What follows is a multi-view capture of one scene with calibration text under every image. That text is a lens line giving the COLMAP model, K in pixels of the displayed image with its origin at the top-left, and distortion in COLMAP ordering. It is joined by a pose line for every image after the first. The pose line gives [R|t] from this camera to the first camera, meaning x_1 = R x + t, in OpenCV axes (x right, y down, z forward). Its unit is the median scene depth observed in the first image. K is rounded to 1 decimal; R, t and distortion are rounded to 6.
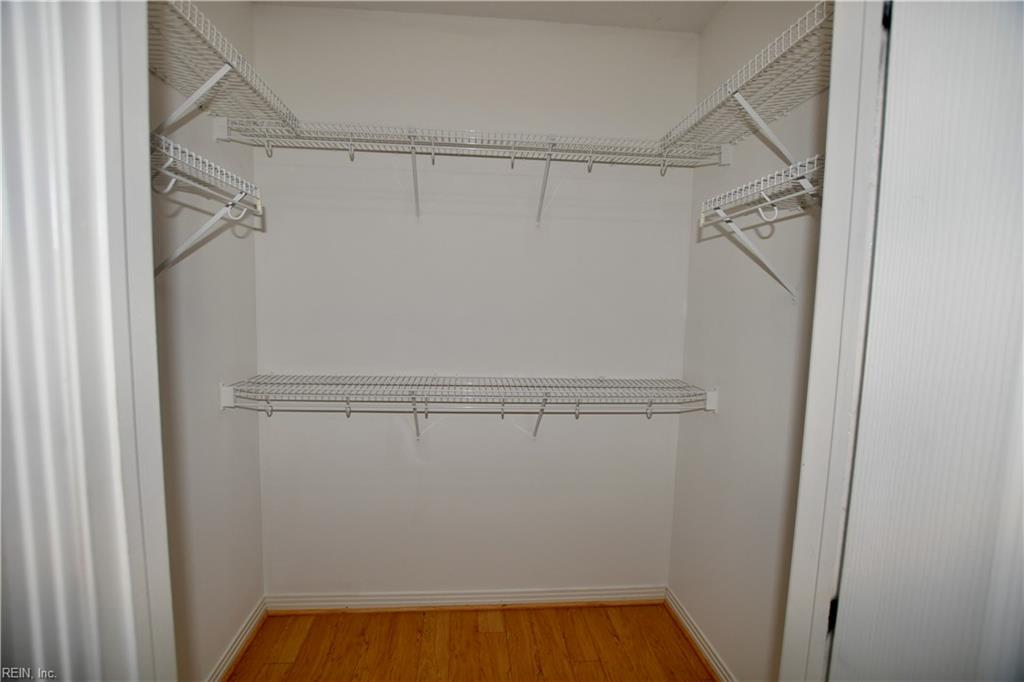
lens RADIAL K [[456.2, 0, 508.6], [0, 456.2, 320.2], [0, 0, 1]] dist [-0.025256, 0.000113]
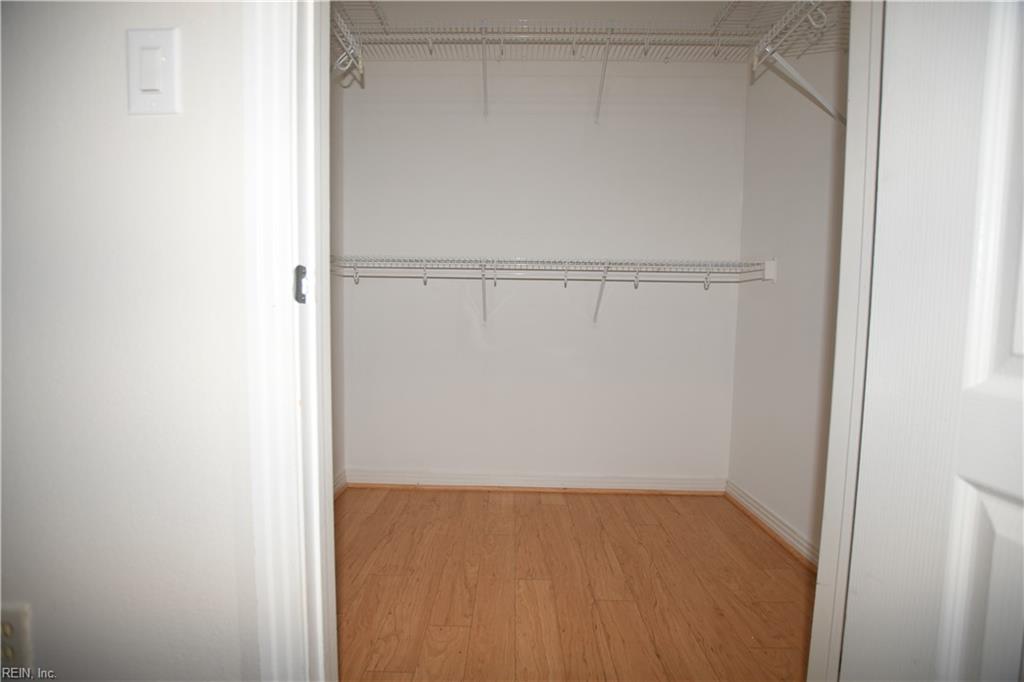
lens RADIAL K [[456.2, 0, 508.6], [0, 456.2, 320.2], [0, 0, 1]] dist [-0.025256, 0.000113]
pose [[0.994392, -0.002789, -0.105719, -0.030297], [-0.000188, 0.999604, -0.028141, 0.297664], [0.105755, 0.028003, 0.993998, -0.071381]]
